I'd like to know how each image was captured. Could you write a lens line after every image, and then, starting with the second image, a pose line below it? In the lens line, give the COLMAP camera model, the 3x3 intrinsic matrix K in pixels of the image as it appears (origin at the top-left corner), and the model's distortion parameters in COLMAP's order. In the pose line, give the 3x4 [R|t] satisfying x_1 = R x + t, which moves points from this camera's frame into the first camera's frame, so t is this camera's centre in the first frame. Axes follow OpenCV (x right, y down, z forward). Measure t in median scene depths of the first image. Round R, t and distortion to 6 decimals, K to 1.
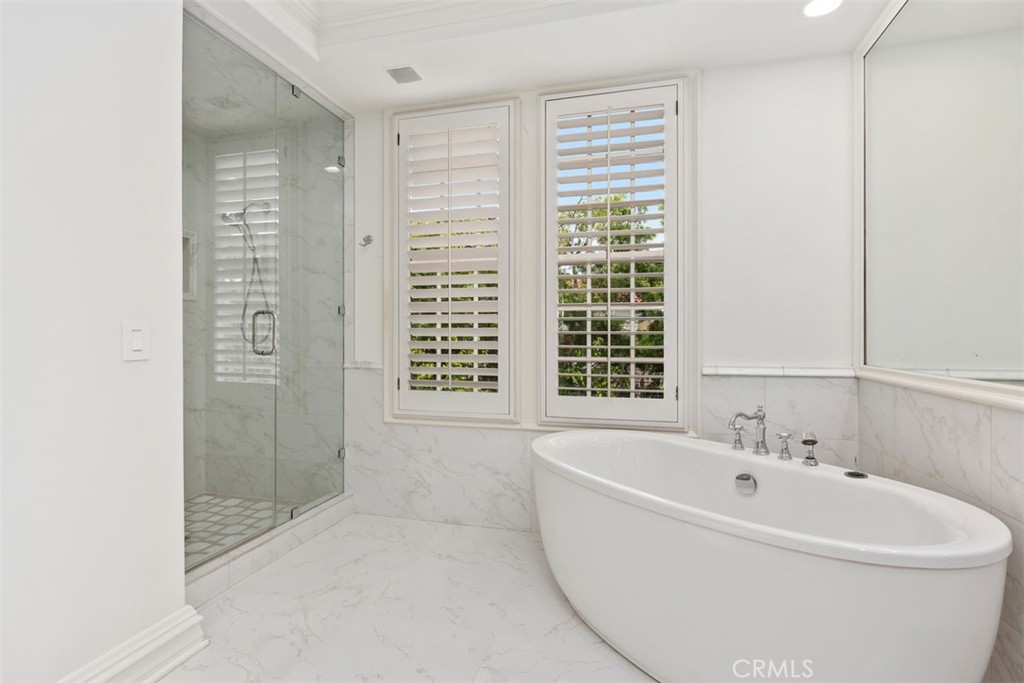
lens RADIAL K [[506.6, 0, 508.5], [0, 506.6, 333.1], [0, 0, 1]] dist [0.000113, 0.000516]
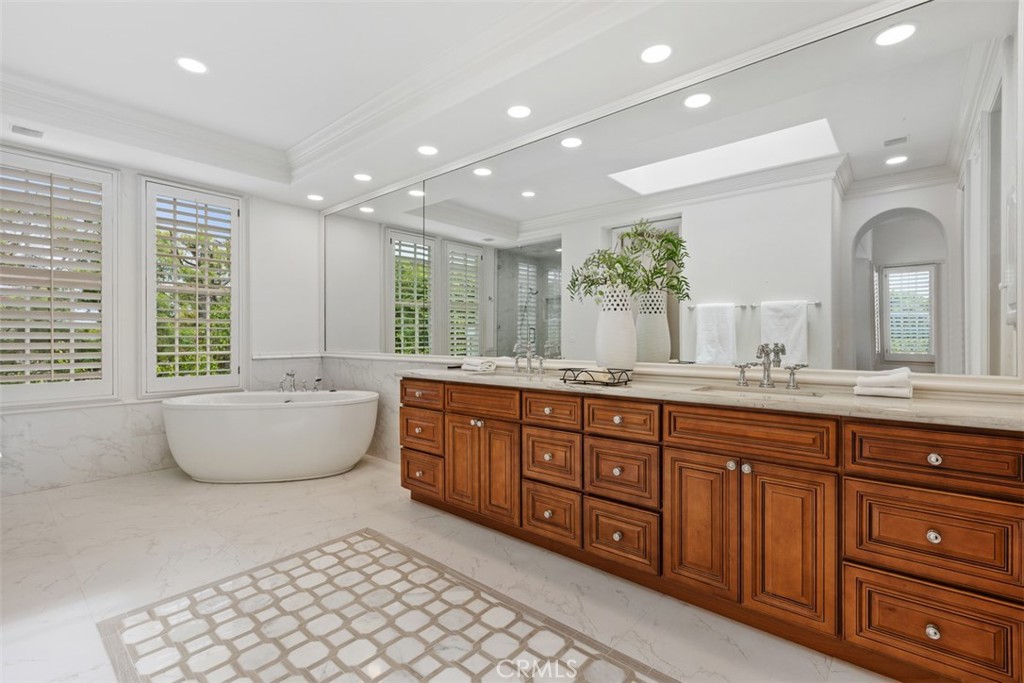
lens RADIAL K [[454.8, 0, 510.3], [0, 454.8, 339.0], [0, 0, 1]] dist [-0.001159, 0.000000]
pose [[0.427961, -0.001714, 0.903796, -0.679075], [0.001168, 0.999998, 0.001343, 0.006104], [-0.903797, 0.000480, 0.427962, -0.542962]]
